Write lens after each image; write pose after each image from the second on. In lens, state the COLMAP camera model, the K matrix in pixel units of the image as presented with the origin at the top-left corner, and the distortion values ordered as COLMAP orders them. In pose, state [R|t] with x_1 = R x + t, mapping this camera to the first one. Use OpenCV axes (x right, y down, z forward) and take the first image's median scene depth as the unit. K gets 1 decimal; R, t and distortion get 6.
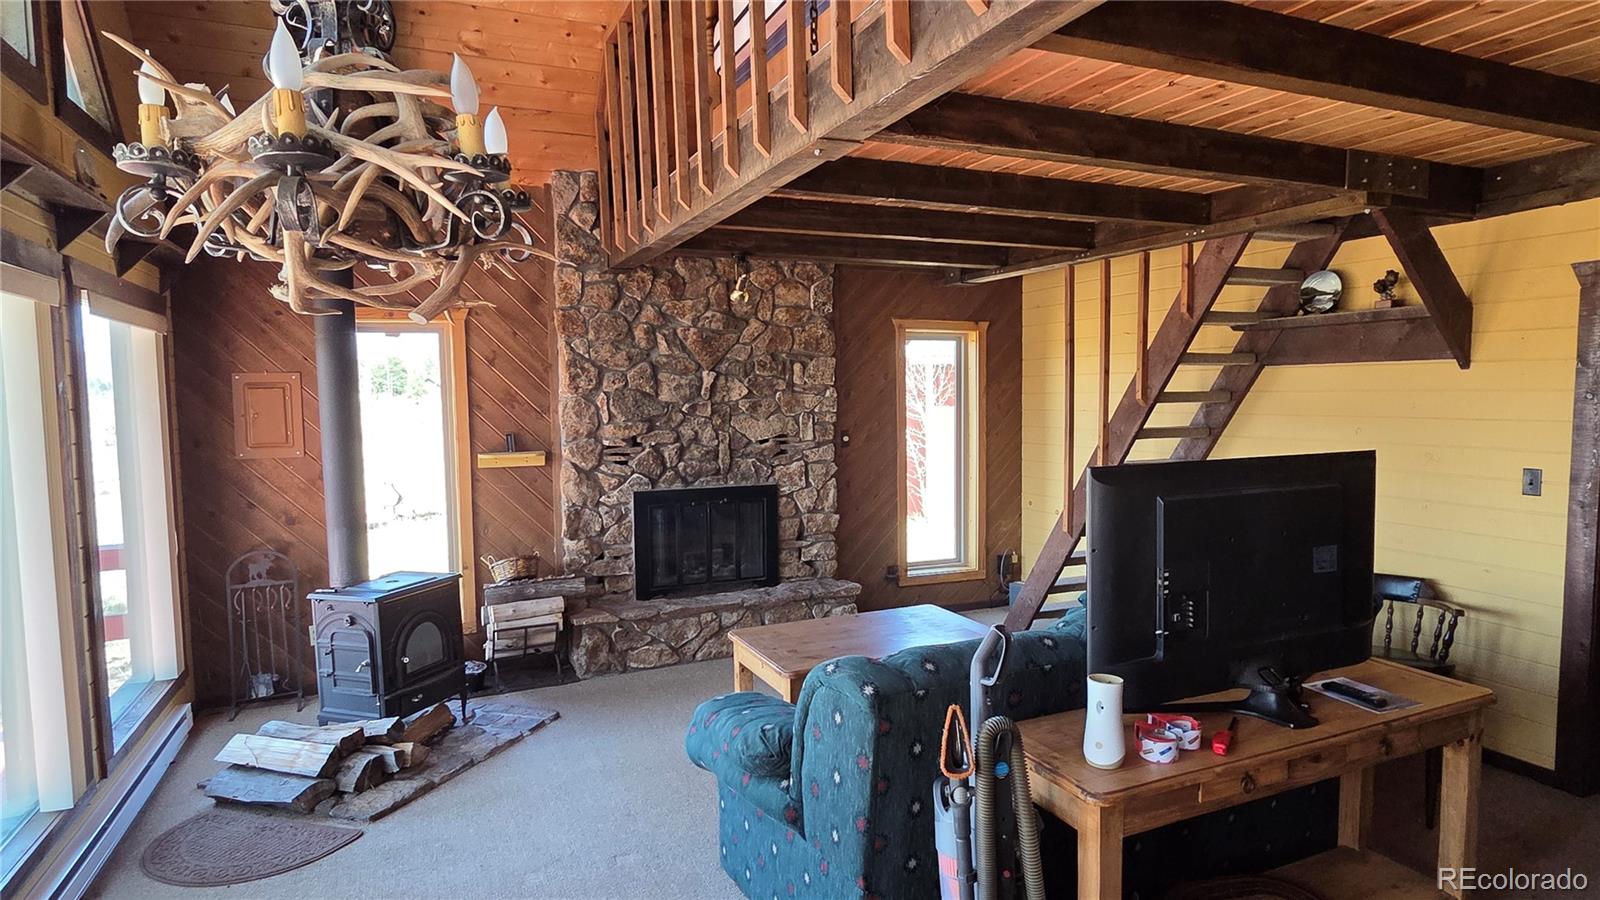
lens RADIAL K [[887.7, 0, 798.0], [0, 887.7, 456.7], [0, 0, 1]] dist [0.002470, -0.000078]
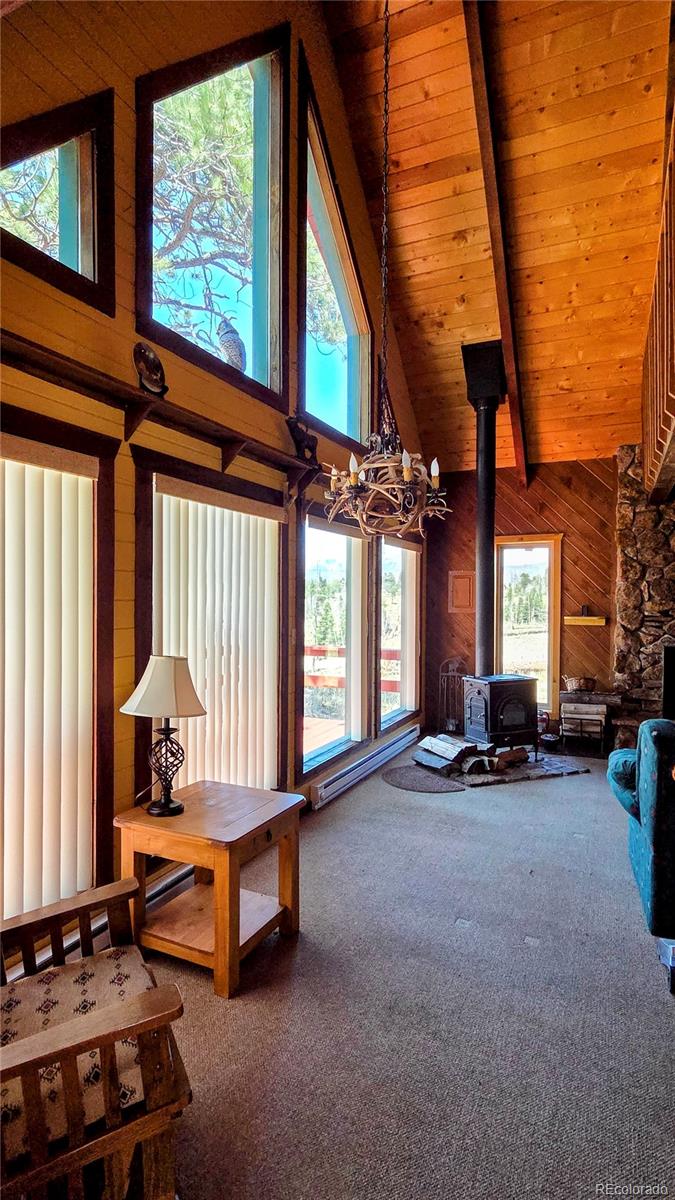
lens RADIAL K [[599.4, 0, 343.3], [0, 599.4, 604.2], [0, 0, 1]] dist [0.004465, 0.000128]
pose [[0.674295, 0.027247, -0.737960, 0.205564], [-0.066493, 0.997500, -0.023926, 0.029323], [0.735463, 0.065202, 0.674421, -0.105264]]
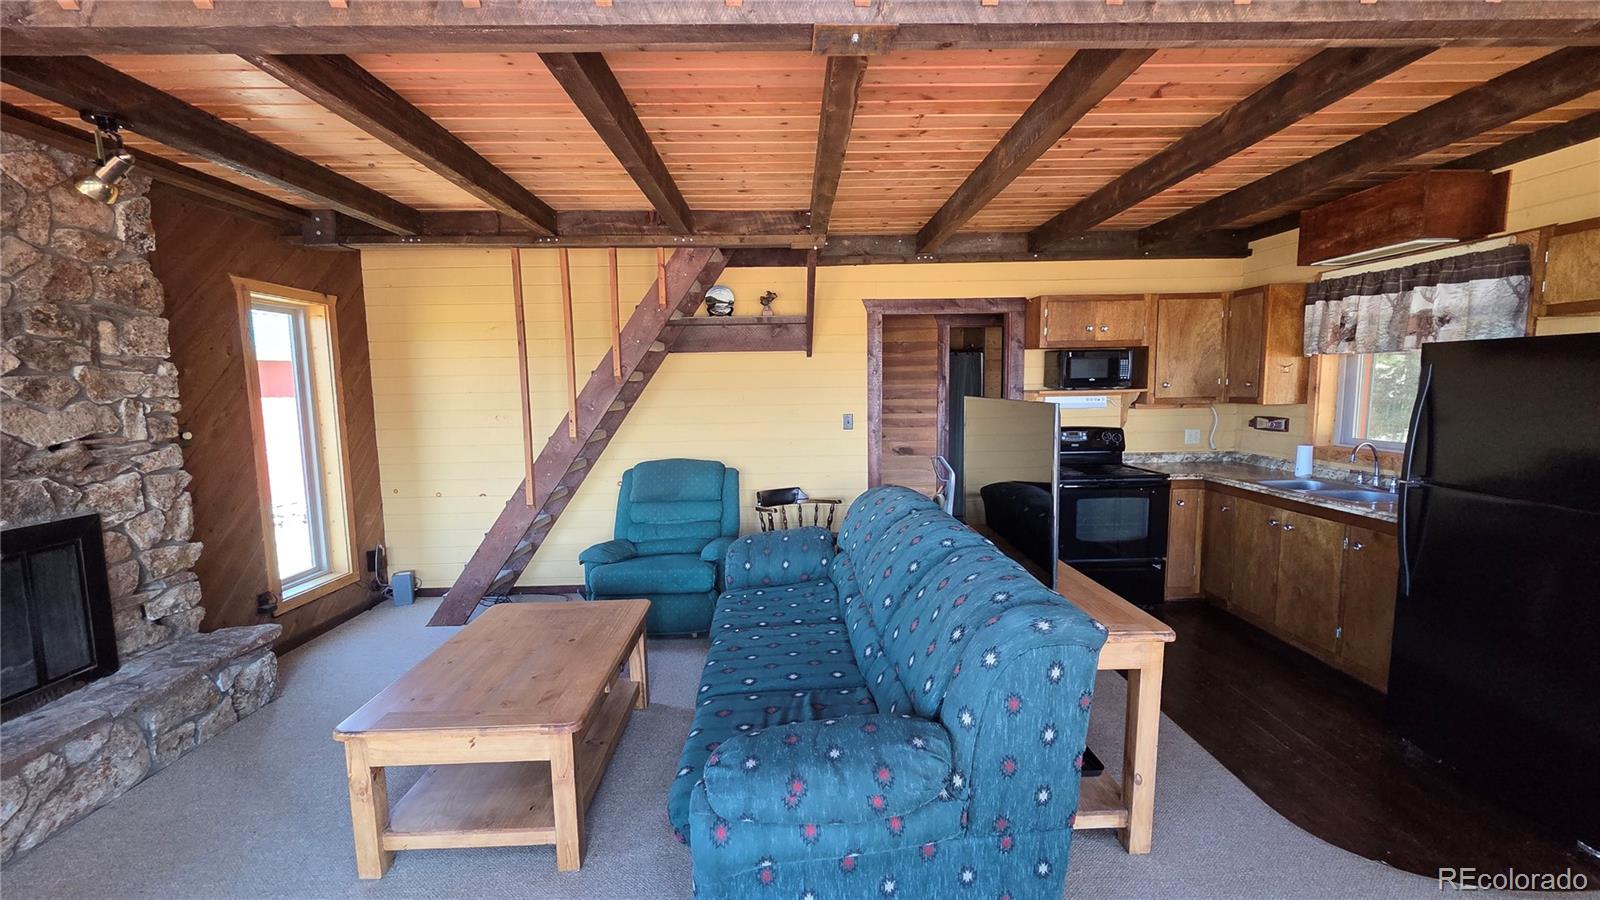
lens RADIAL K [[657.8, 0, 790.8], [0, 657.8, 453.8], [0, 0, 1]] dist [0.003659, -0.000301]
pose [[0.384122, -0.094072, 0.918477, -0.284168], [0.078665, 0.994513, 0.068960, -0.004700], [-0.919925, 0.045763, 0.389415, 0.399192]]
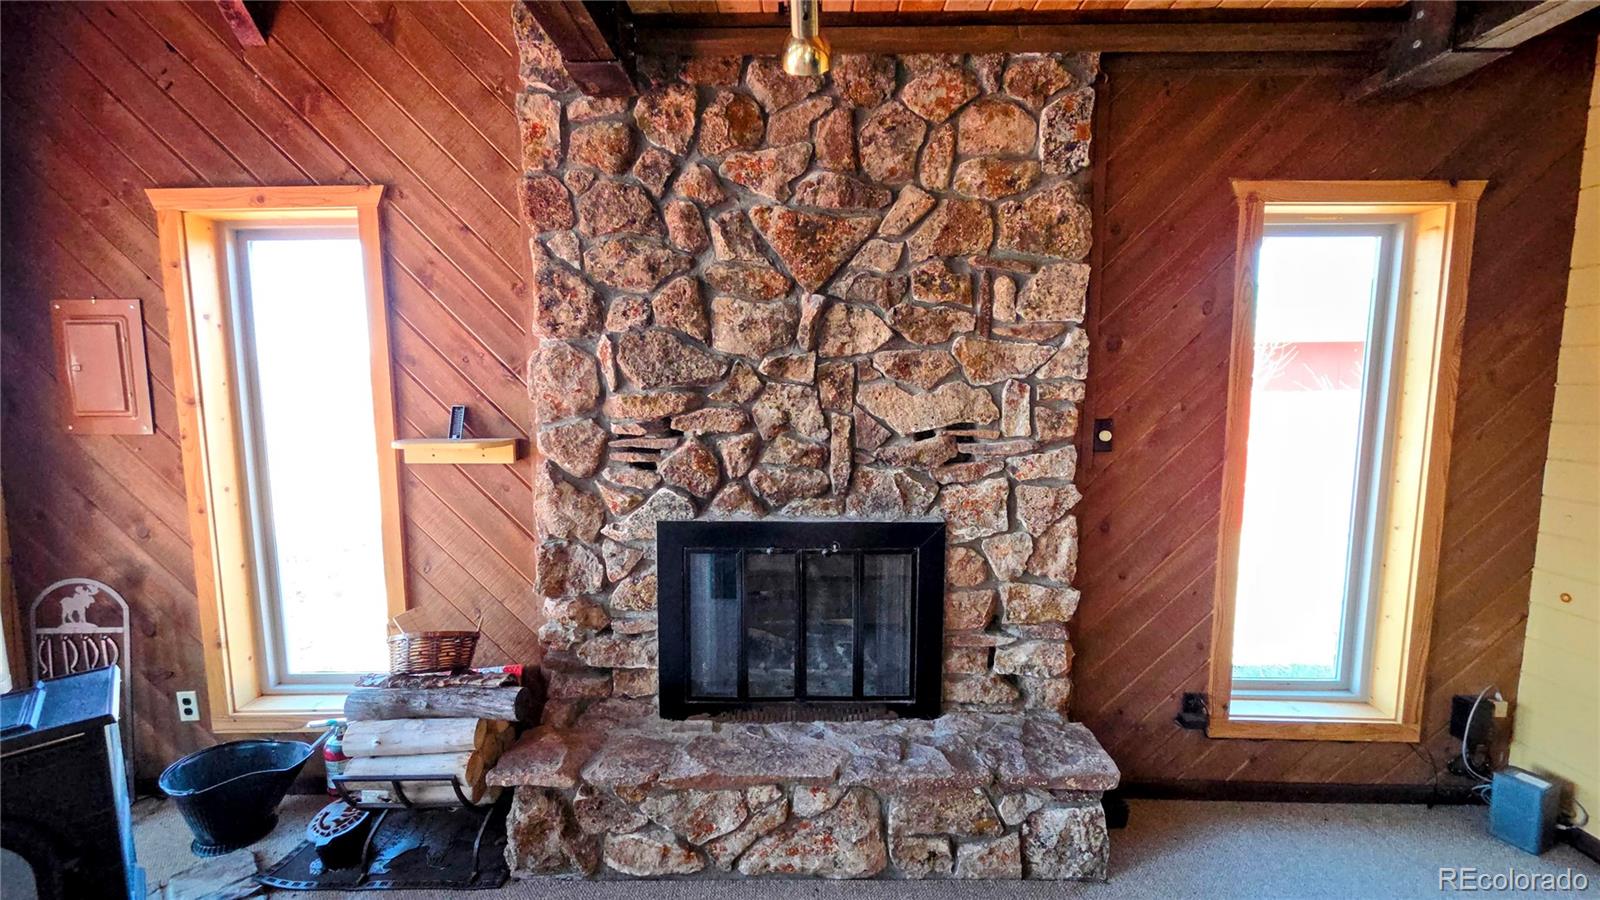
lens RADIAL K [[657.8, 0, 802.2], [0, 657.8, 456.4], [0, 0, 1]] dist [0.003659, -0.000301]
pose [[0.916873, 0.055415, -0.395314, 0.051225], [-0.039445, 0.998048, 0.048419, -0.022742], [0.397226, -0.028801, 0.917269, 0.686367]]
